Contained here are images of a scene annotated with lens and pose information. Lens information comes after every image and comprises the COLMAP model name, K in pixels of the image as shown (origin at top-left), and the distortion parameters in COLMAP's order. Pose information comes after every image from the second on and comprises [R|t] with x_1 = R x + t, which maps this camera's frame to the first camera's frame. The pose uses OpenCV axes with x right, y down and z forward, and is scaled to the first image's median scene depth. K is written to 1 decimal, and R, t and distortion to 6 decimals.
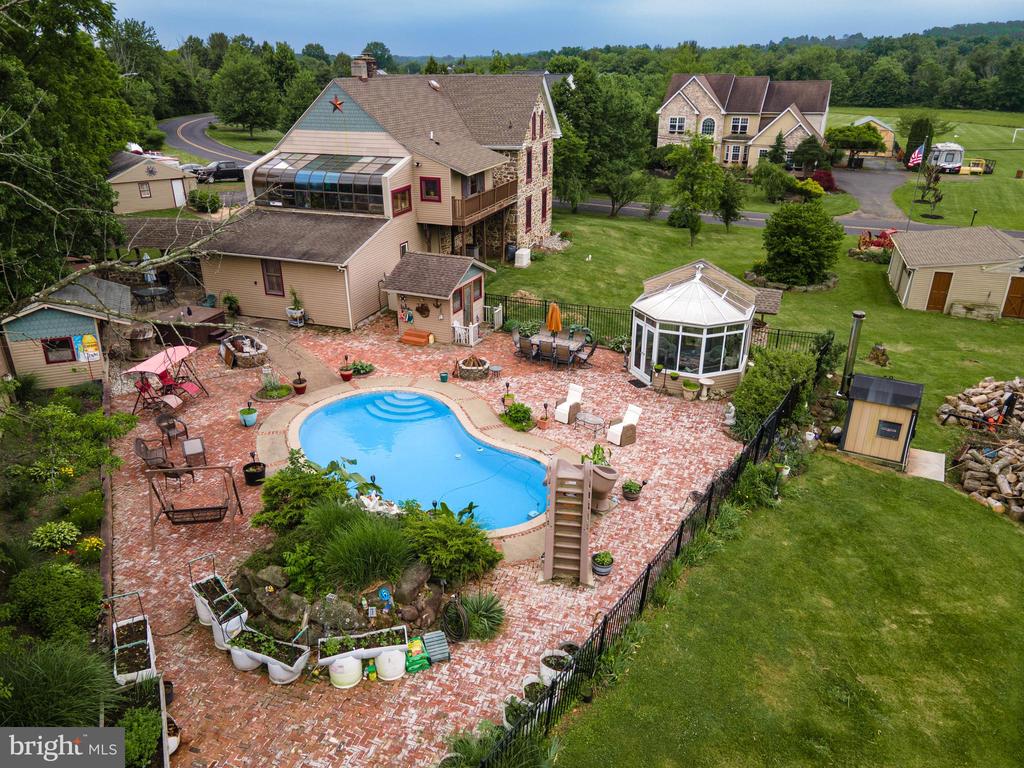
lens RADIAL K [[748.6, 0, 500.8], [0, 748.6, 382.0], [0, 0, 1]] dist [0.025269, 0.034433]
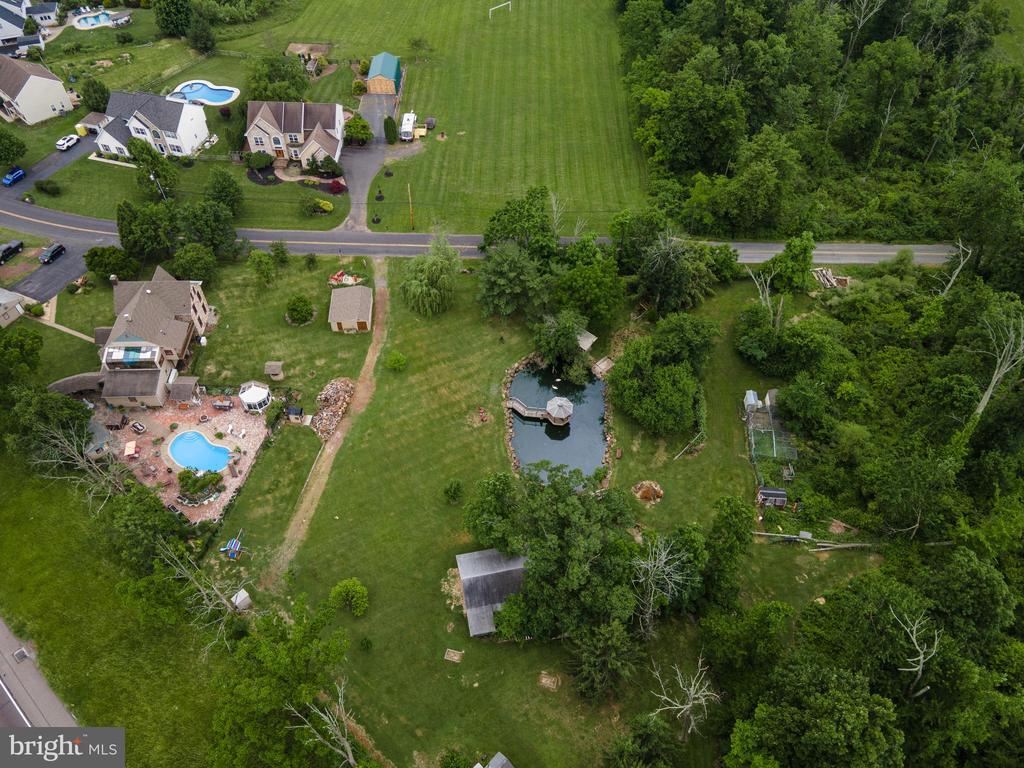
lens RADIAL K [[753.1, 0, 499.7], [0, 753.1, 380.1], [0, 0, 1]] dist [0.028367, 0.060713]
pose [[0.925014, -0.284759, 0.251518, 0.391491], [0.145142, 0.876649, 0.458716, -1.535738], [-0.351117, -0.387813, 0.852243, -2.466324]]
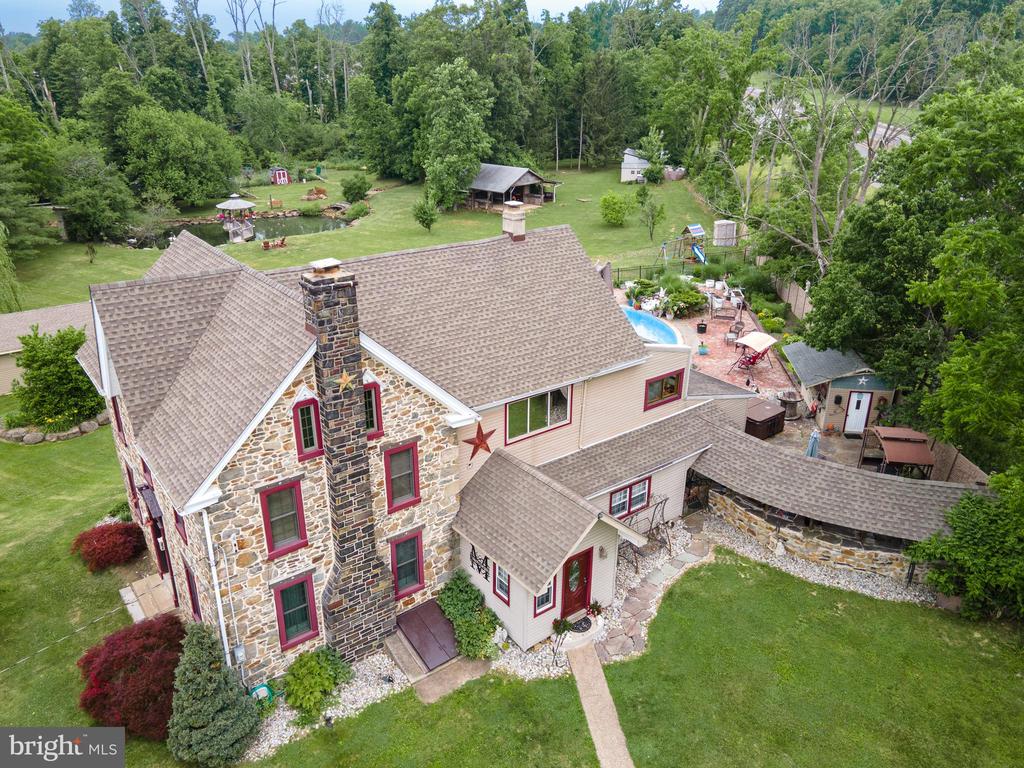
lens RADIAL K [[748.6, 0, 500.8], [0, 748.6, 382.0], [0, 0, 1]] dist [0.025269, 0.034433]
pose [[-0.842536, -0.203918, 0.498549, -0.598205], [0.216673, 0.719075, 0.660290, -0.838548], [-0.493139, 0.664340, -0.561663, 1.639890]]
